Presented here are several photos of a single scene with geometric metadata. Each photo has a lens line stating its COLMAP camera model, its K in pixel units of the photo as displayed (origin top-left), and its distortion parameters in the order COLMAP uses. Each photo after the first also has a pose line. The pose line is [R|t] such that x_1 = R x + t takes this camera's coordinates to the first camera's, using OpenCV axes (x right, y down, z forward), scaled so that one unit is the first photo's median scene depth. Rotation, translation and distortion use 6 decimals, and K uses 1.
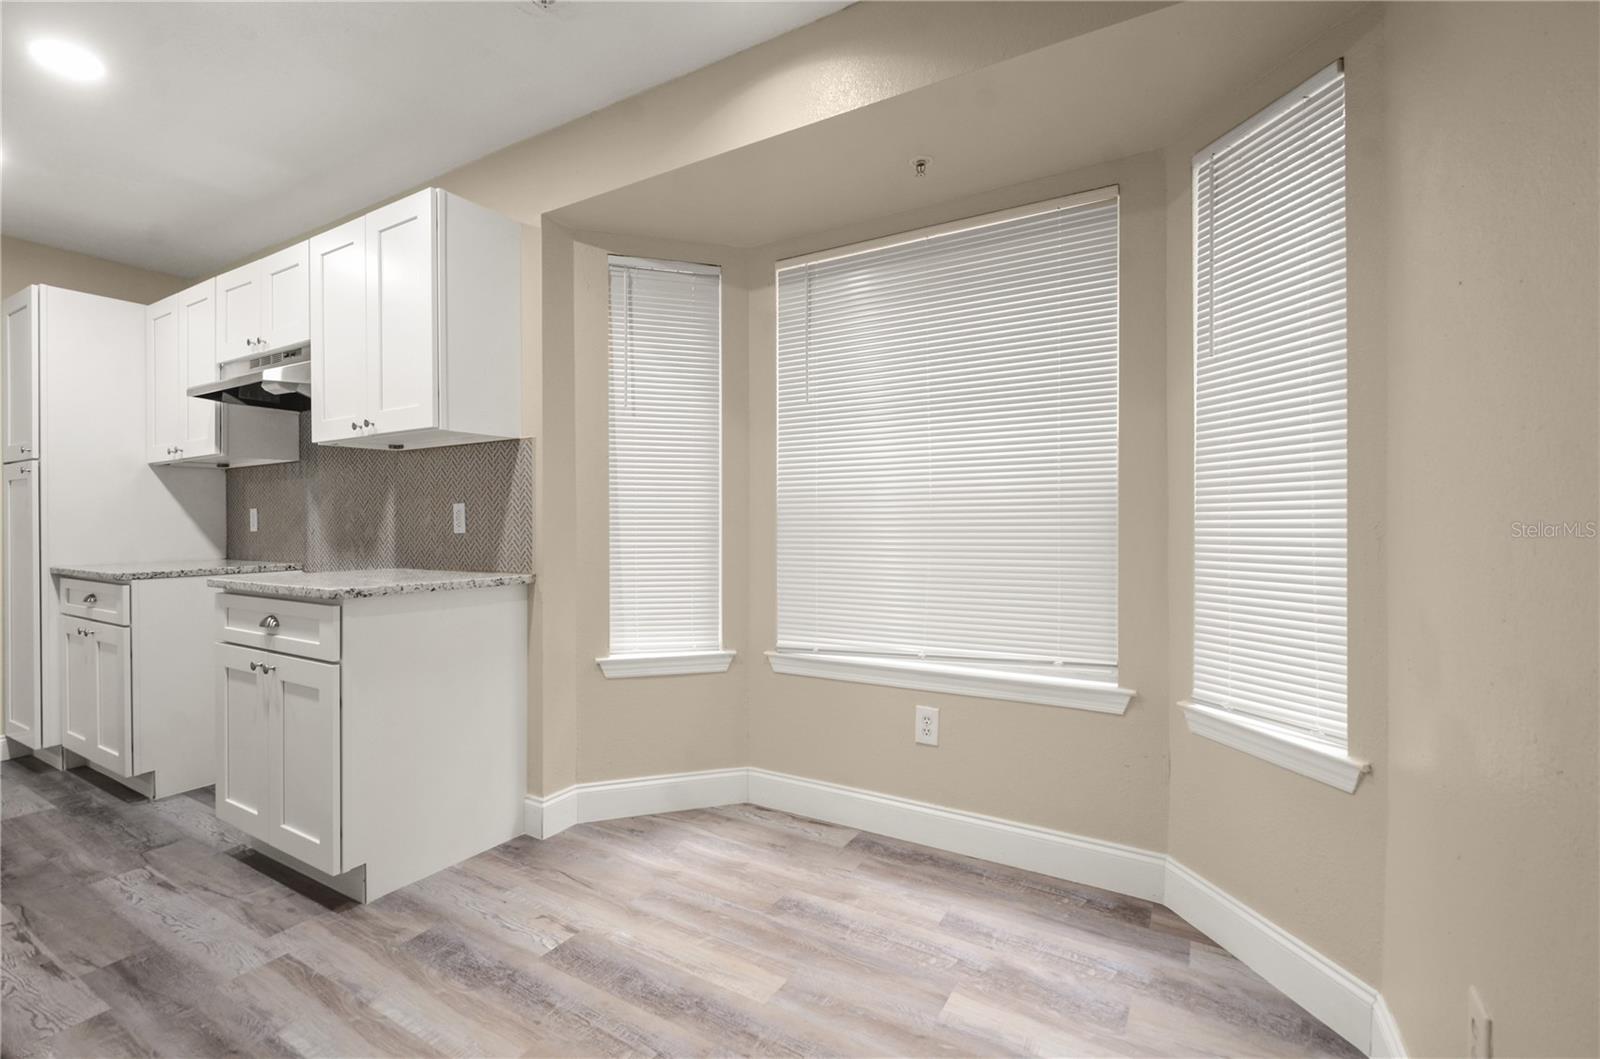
lens RADIAL K [[701.6, 0, 796.7], [0, 701.6, 525.8], [0, 0, 1]] dist [-0.009862, 0.000499]
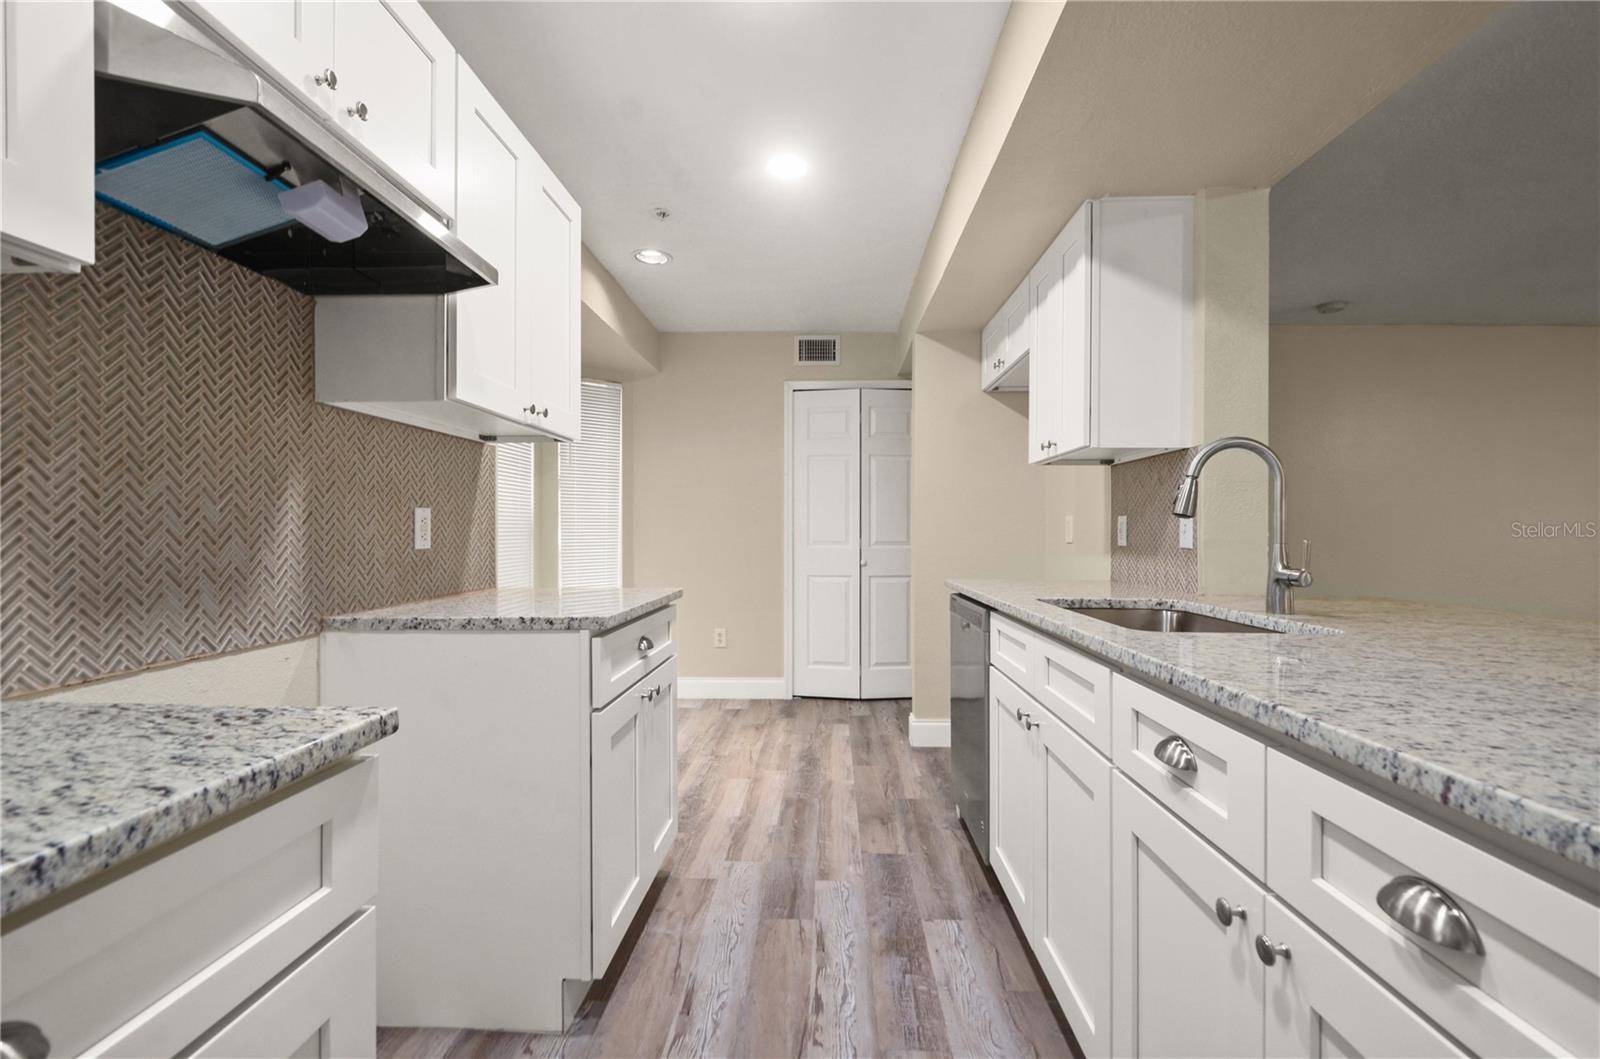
lens RADIAL K [[701.6, 0, 797.1], [0, 701.6, 532.9], [0, 0, 1]] dist [-0.009862, 0.000499]
pose [[-0.462479, 0.003952, 0.886622, -1.682243], [0.009118, 0.999958, 0.000299, -0.003619], [-0.886583, 0.008223, -0.462496, 1.267906]]
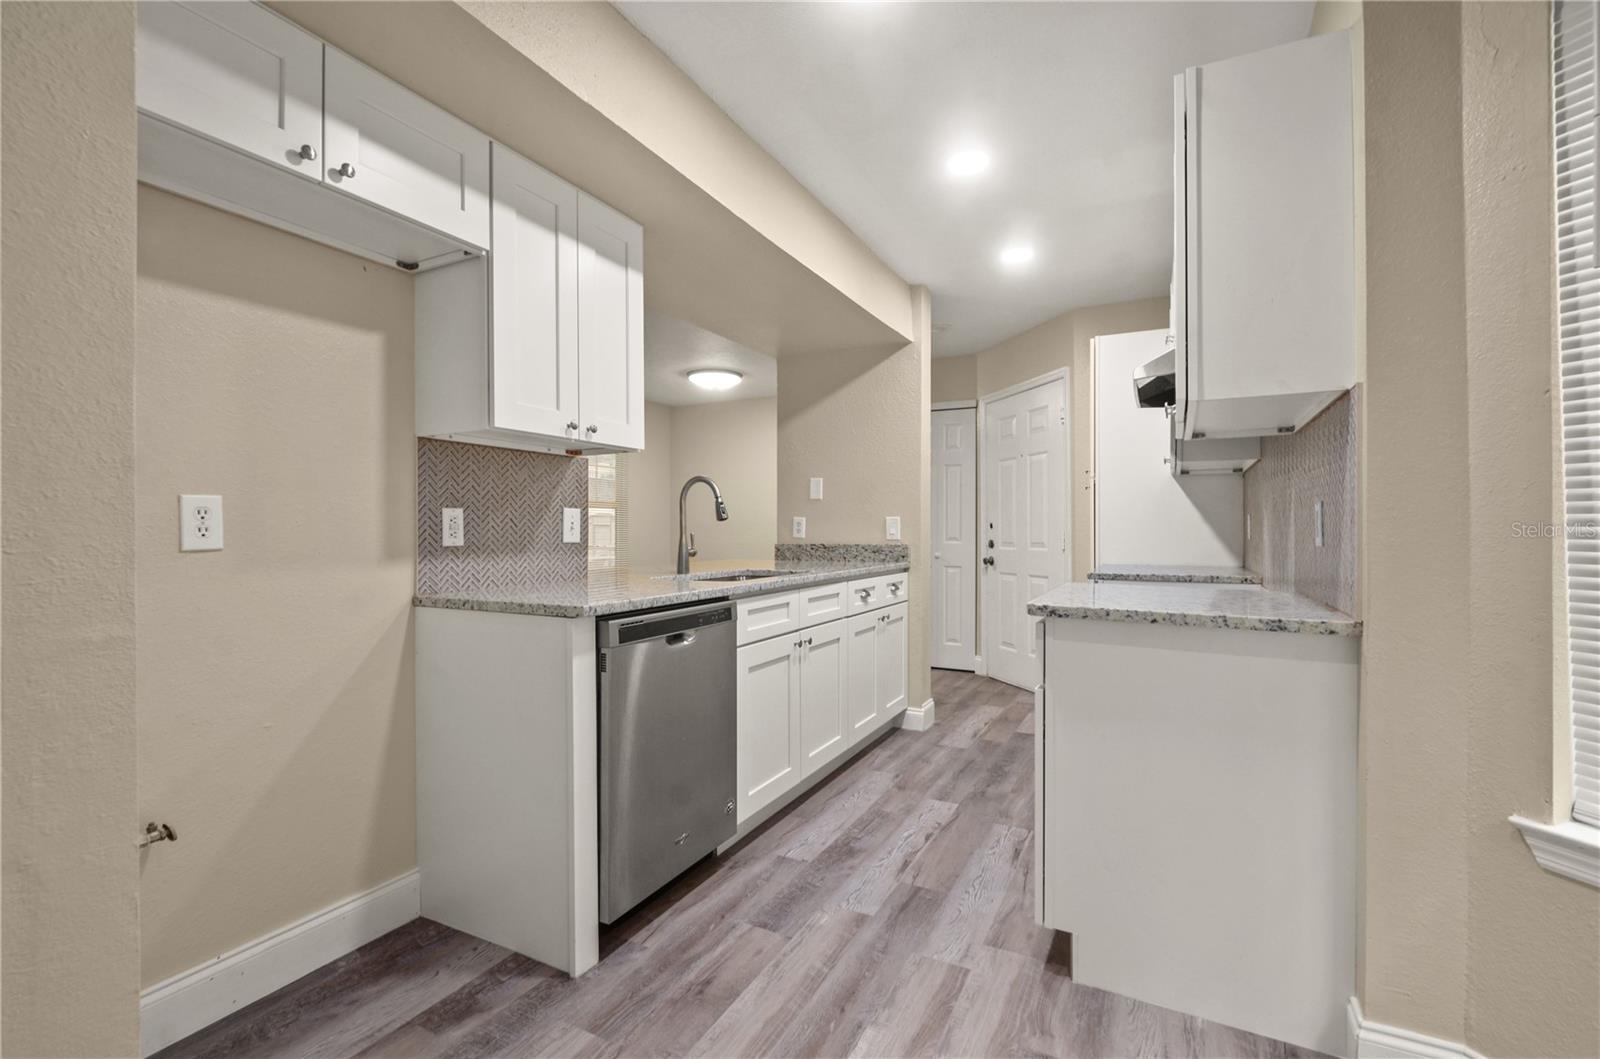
lens RADIAL K [[701.6, 0, 806.6], [0, 701.6, 528.4], [0, 0, 1]] dist [-0.009862, 0.000499]
pose [[0.054168, 0.003359, -0.998526, 0.199377], [-0.009393, 0.999952, 0.002854, -0.004831], [0.998488, 0.009225, 0.054197, 0.606851]]
